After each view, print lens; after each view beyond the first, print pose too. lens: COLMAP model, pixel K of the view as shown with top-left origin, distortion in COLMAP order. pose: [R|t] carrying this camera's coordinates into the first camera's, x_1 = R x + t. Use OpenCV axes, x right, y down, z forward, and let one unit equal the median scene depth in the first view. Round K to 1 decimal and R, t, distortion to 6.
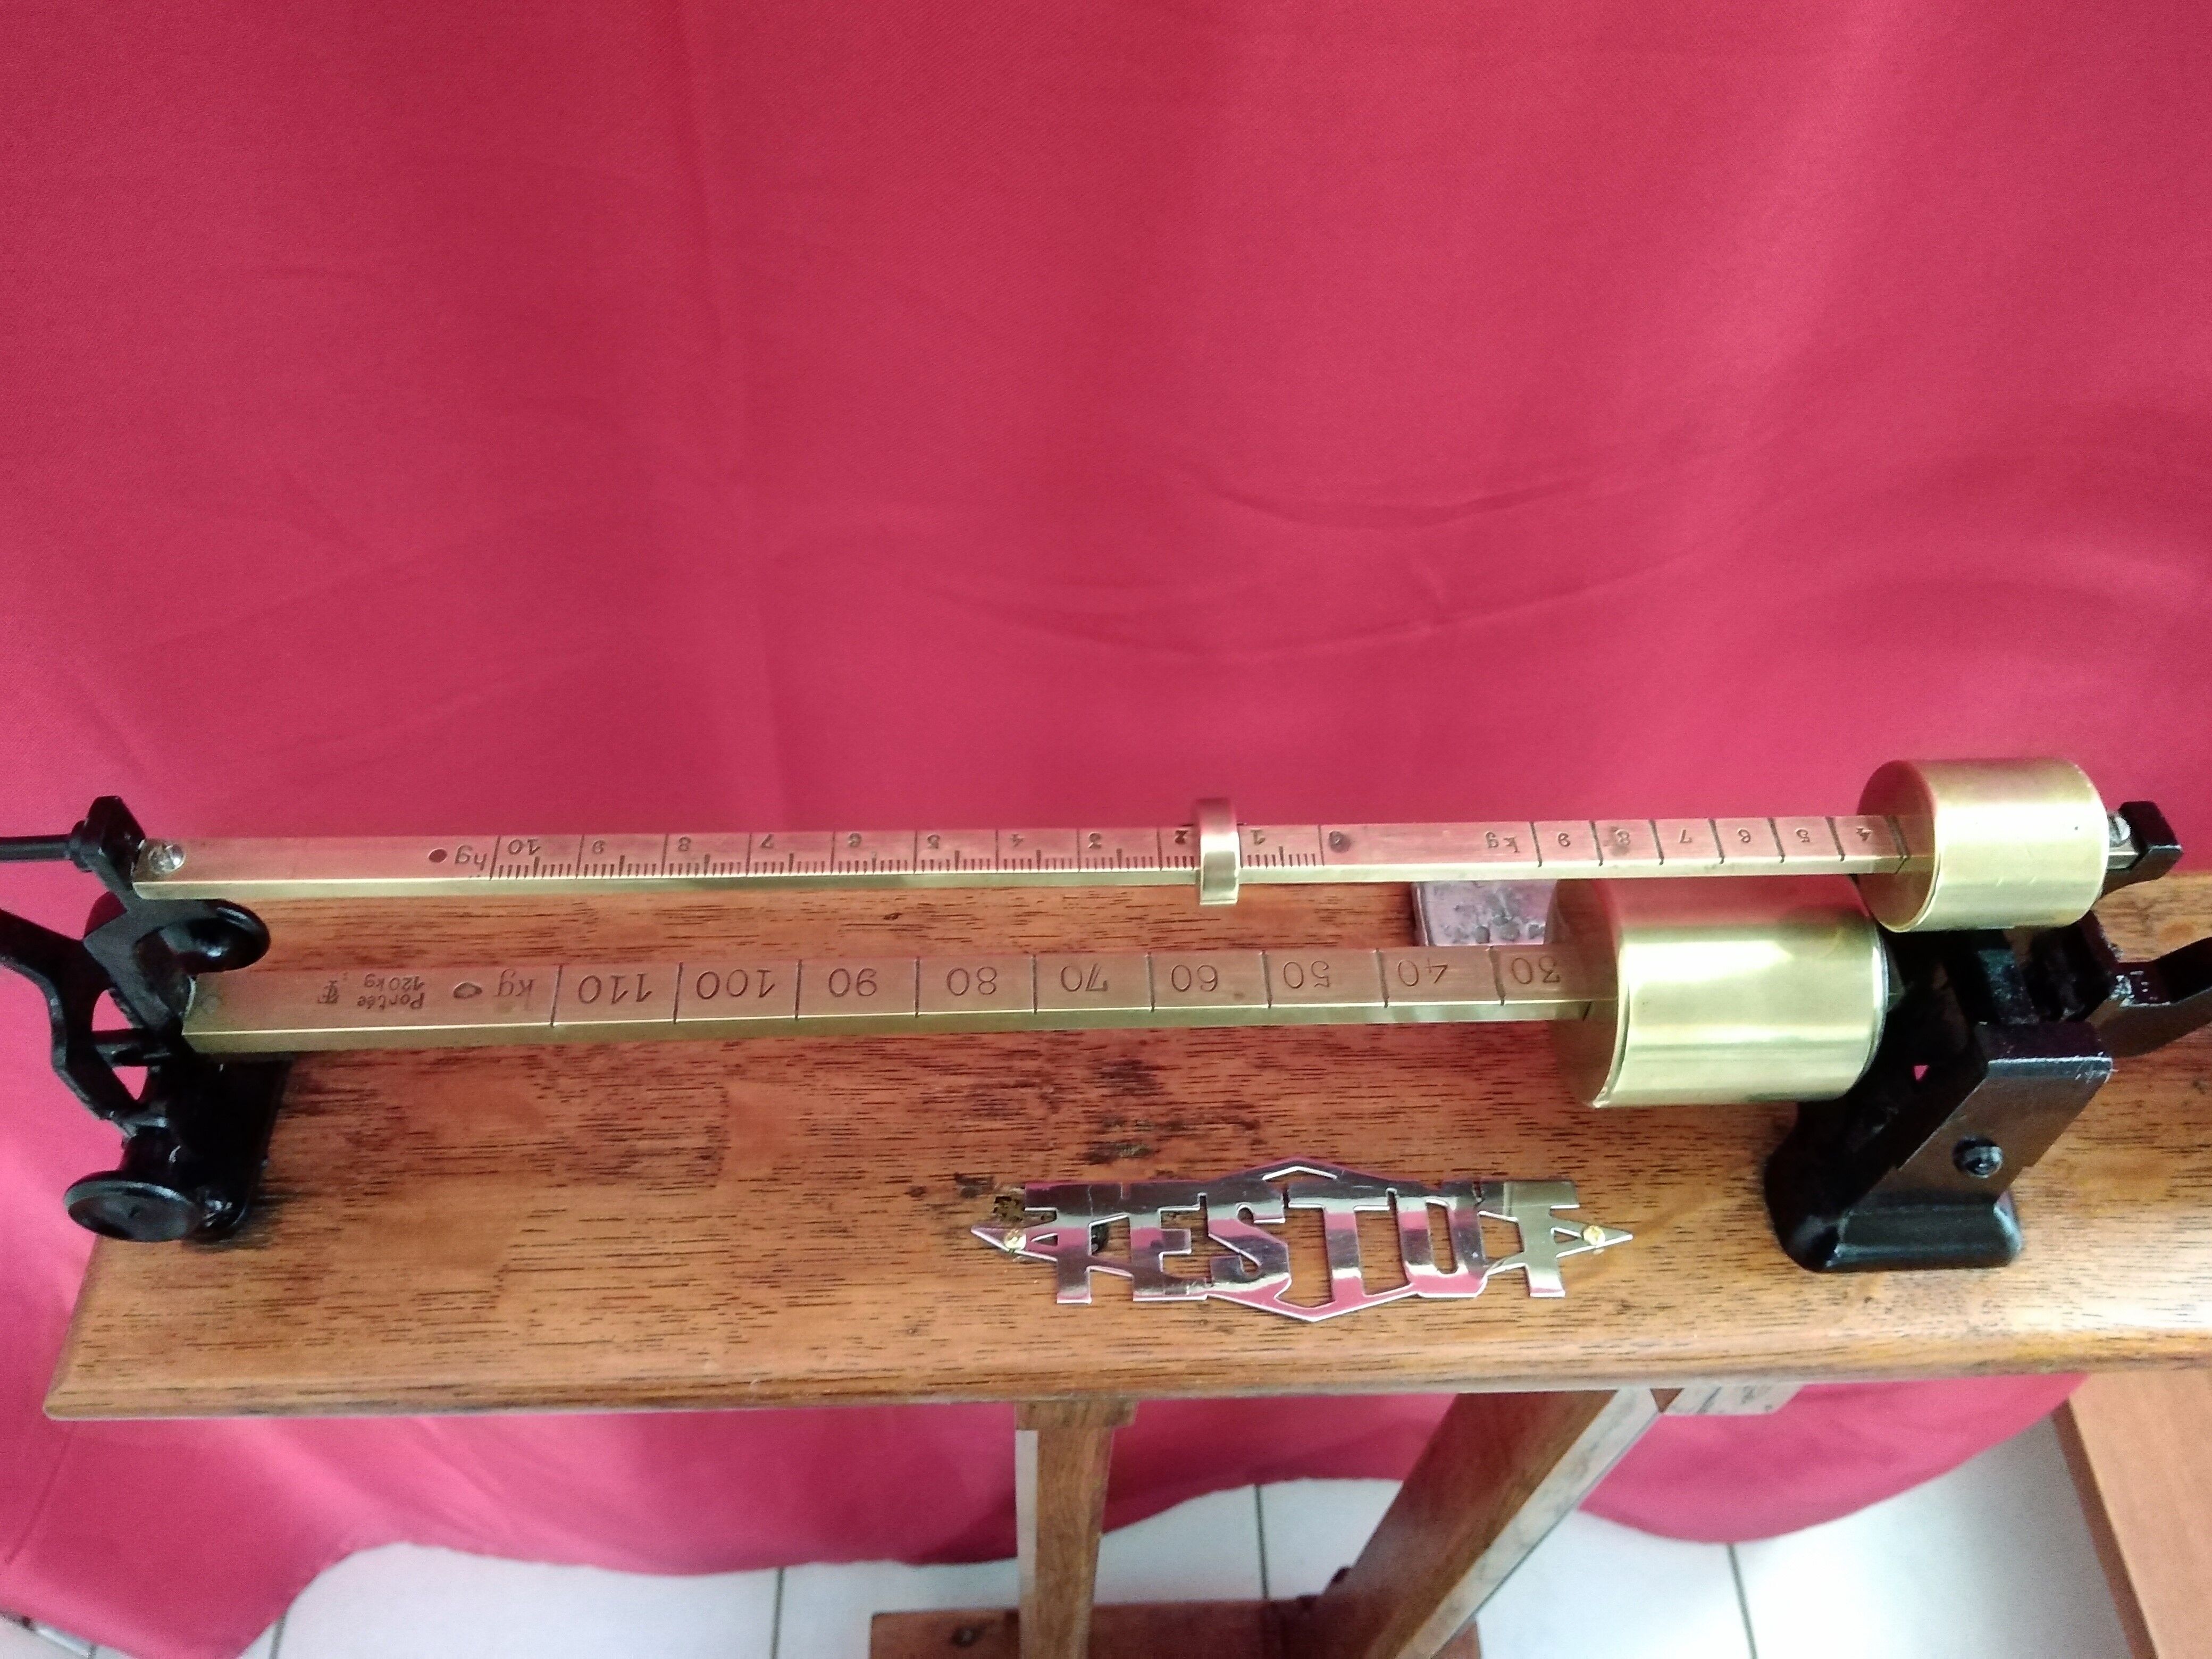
lens RADIAL K [[1668.9, 0, 1106.0], [0, 1668.9, 829.5], [0, 0, 1]] dist [-0.002463, -0.001273]
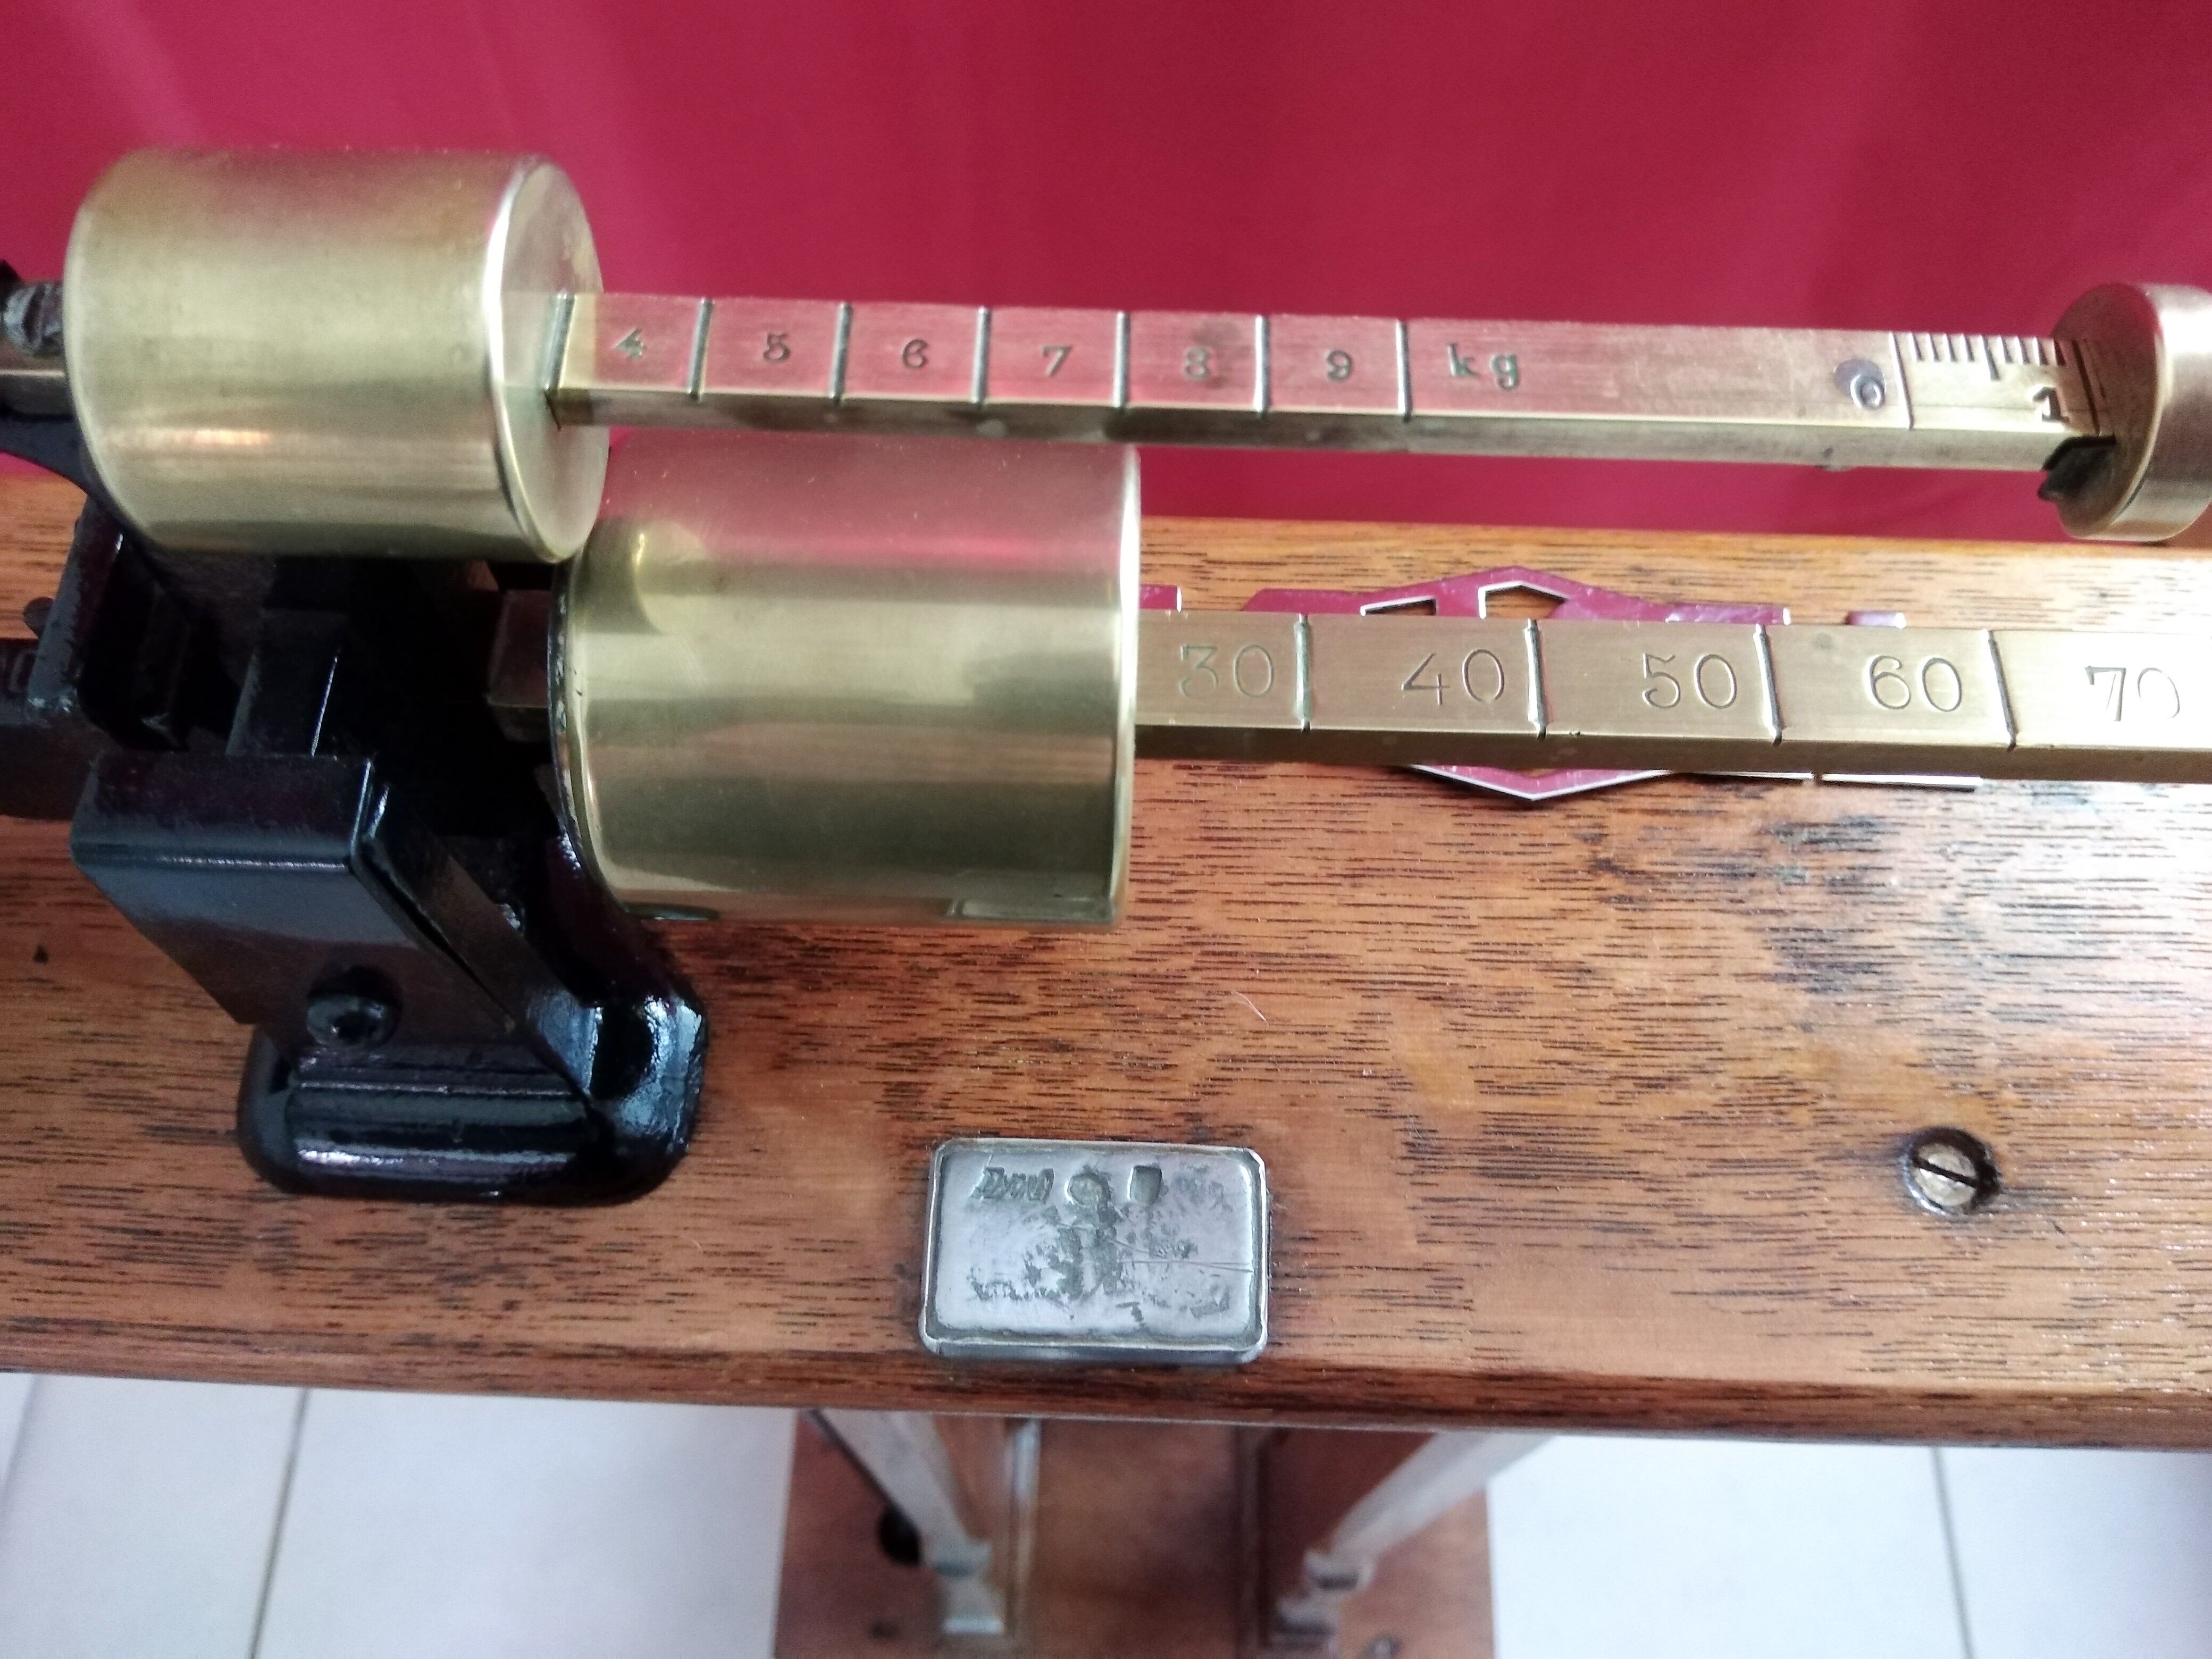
lens RADIAL K [[1668.9, 0, 1106.0], [0, 1668.9, 829.5], [0, 0, 1]] dist [-0.002463, -0.001273]
pose [[-0.940872, -0.041920, 0.336158, 0.054889], [0.105876, -0.978992, 0.174254, 0.070338], [0.321792, 0.199542, 0.925545, 0.402881]]
